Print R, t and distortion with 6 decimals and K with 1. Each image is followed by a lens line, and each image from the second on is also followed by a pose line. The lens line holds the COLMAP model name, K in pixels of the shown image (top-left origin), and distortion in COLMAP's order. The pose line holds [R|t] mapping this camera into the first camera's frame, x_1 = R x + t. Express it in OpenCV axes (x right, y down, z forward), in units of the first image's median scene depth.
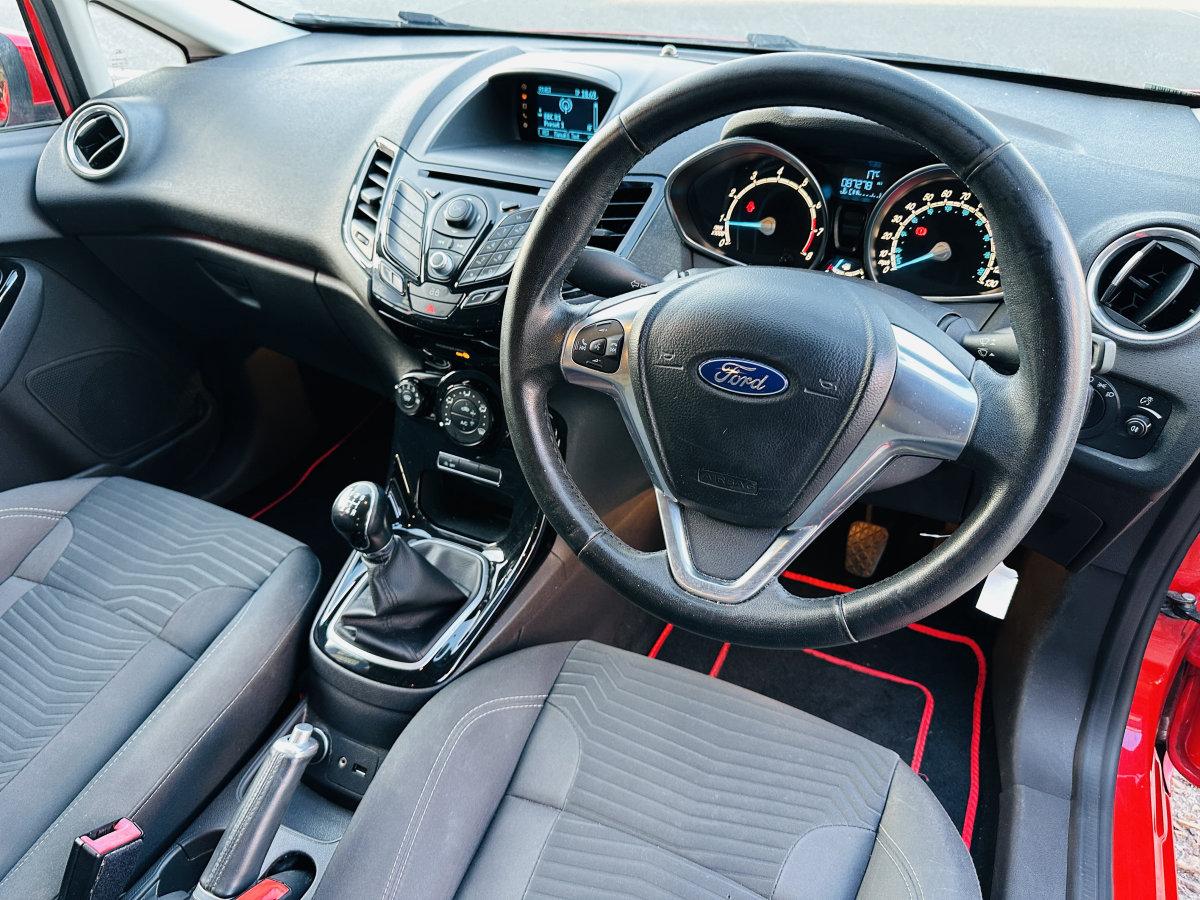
lens RADIAL K [[837.7, 0, 600.0], [0, 837.7, 450.0], [0, 0, 1]] dist [0.043791, -0.048430]
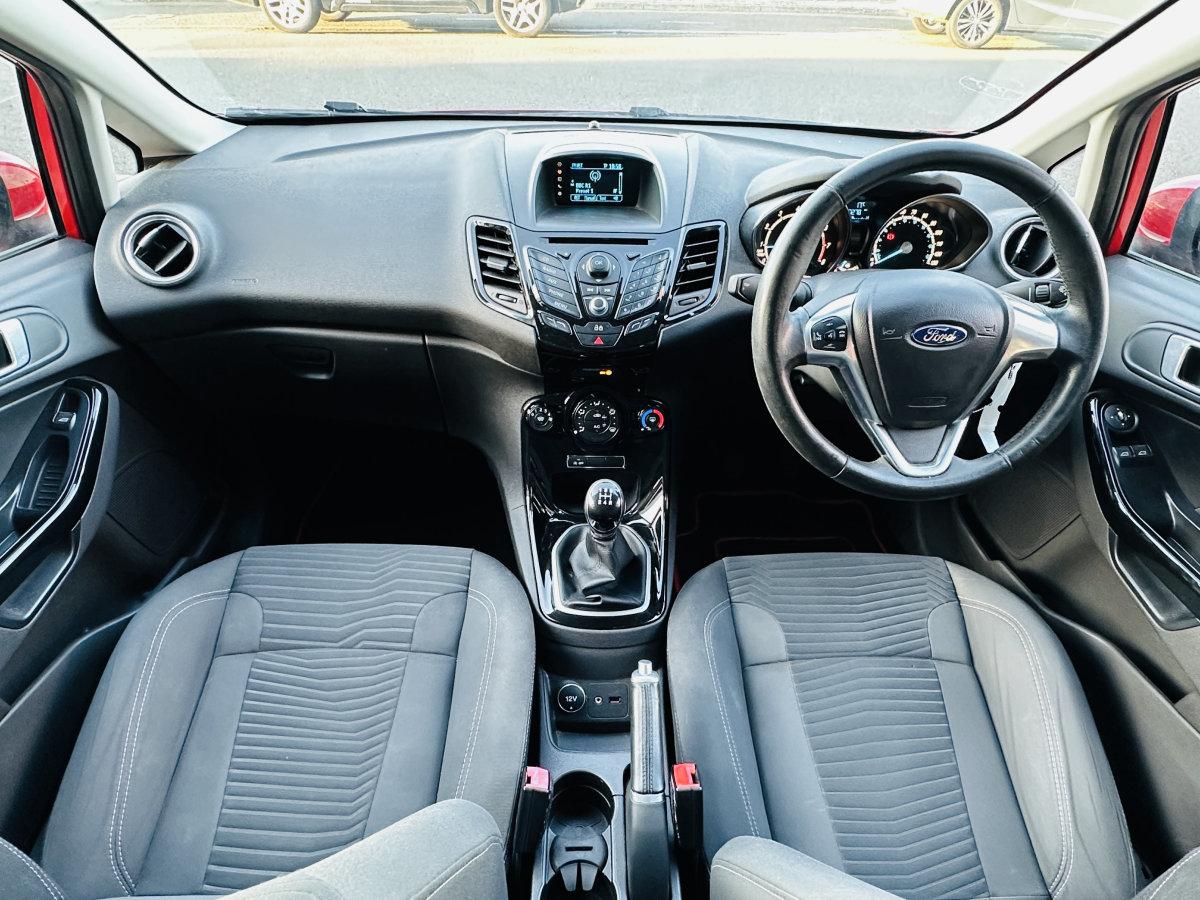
lens RADIAL K [[735.4, 0, 599.0], [0, 735.4, 455.3], [0, 0, 1]] dist [-0.028948, 0.079329]
pose [[0.893237, -0.238123, 0.381347, -0.608345], [0.231640, 0.970722, 0.063569, -0.060990], [-0.385319, 0.031553, 0.922244, -0.044547]]
